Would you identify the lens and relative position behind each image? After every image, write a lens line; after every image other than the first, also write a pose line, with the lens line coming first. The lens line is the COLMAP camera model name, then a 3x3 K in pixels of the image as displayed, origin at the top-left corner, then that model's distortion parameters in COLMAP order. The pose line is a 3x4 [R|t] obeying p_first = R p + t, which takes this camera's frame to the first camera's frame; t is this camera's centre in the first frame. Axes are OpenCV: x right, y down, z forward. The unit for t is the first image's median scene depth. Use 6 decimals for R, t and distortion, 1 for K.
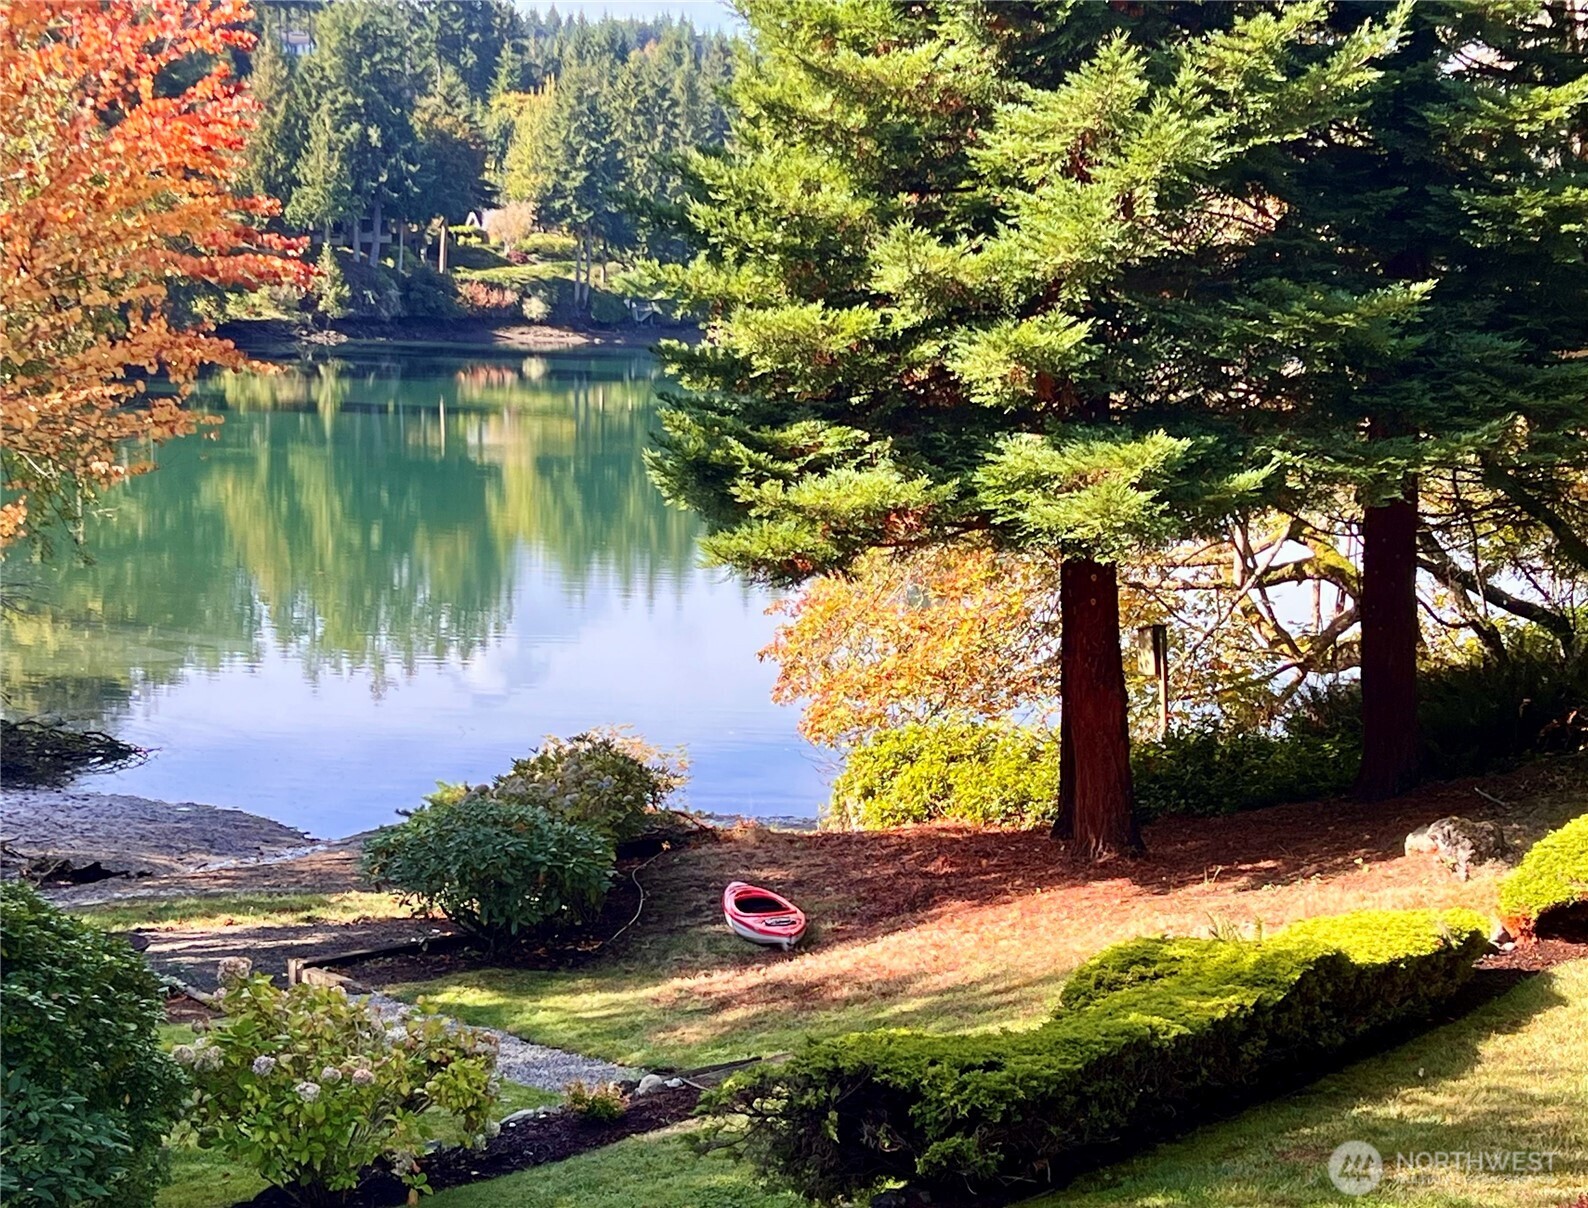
lens RADIAL K [[2870.3, 0, 796.9], [0, 2870.3, 606.0], [0, 0, 1]] dist [0.154585, 0.000000]
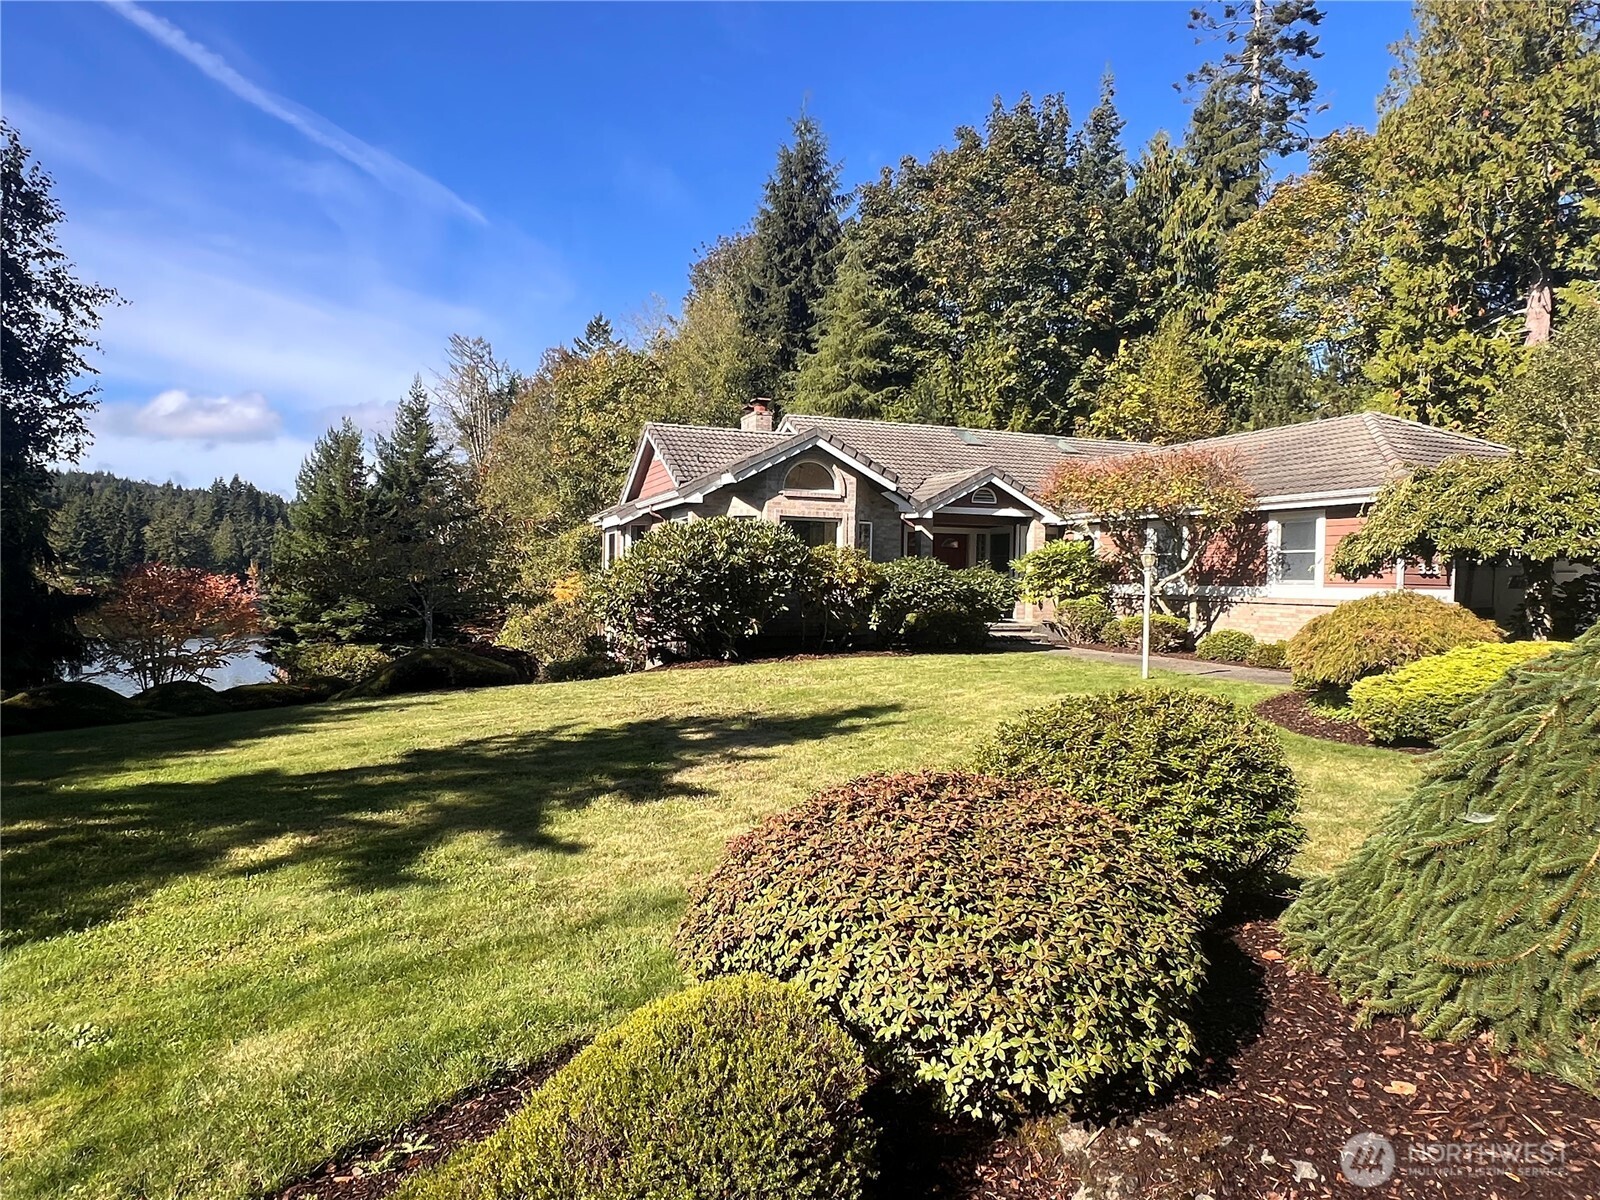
lens RADIAL K [[976.3, 0, 806.4], [0, 976.3, 590.2], [0, 0, 1]] dist [-0.020214, -0.004161]
pose [[0.833164, -0.023057, 0.552545, -0.234271], [0.074886, 0.994632, -0.071412, 0.041694], [-0.547932, 0.100876, 0.830418, -1.137577]]
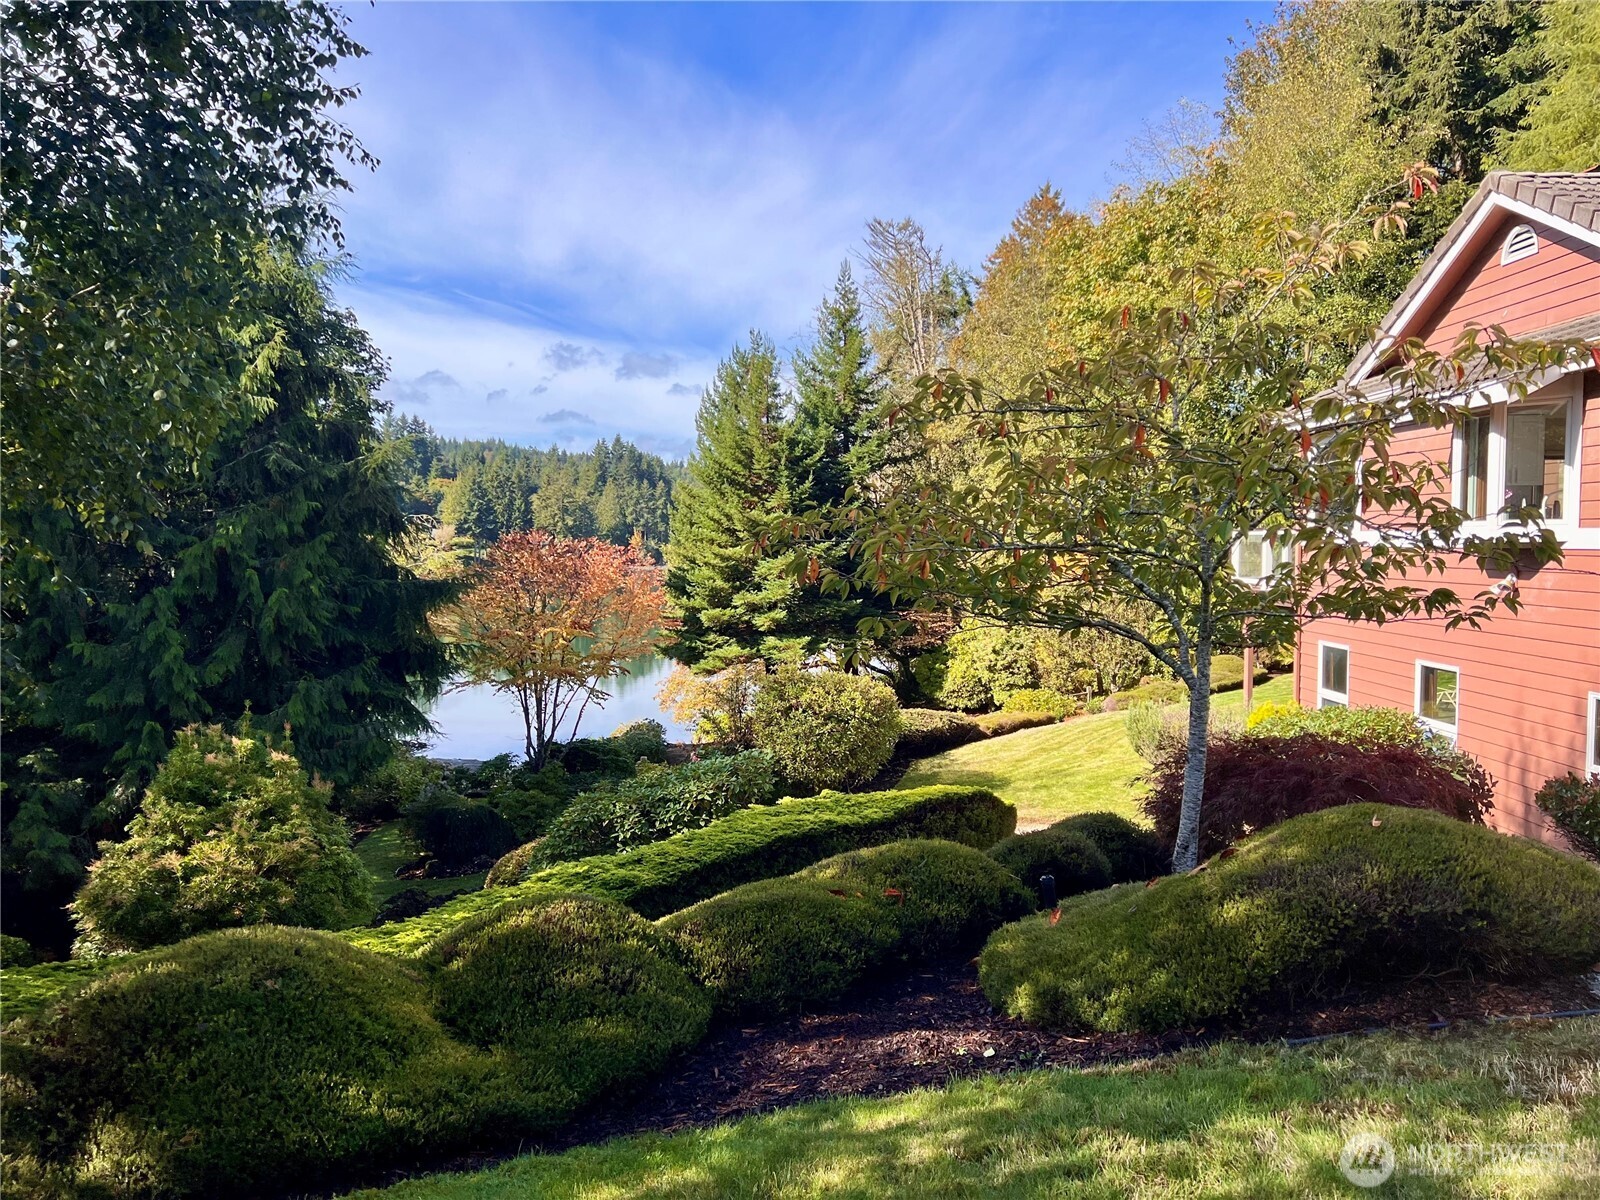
lens RADIAL K [[1201.4, 0, 798.9], [0, 1201.4, 603.8], [0, 0, 1]] dist [0.007352, -0.009980]
pose [[0.979110, -0.045205, 0.198243, -0.227312], [0.057543, 0.996719, -0.056925, -0.003869], [-0.195019, 0.067143, 0.978499, -0.753968]]
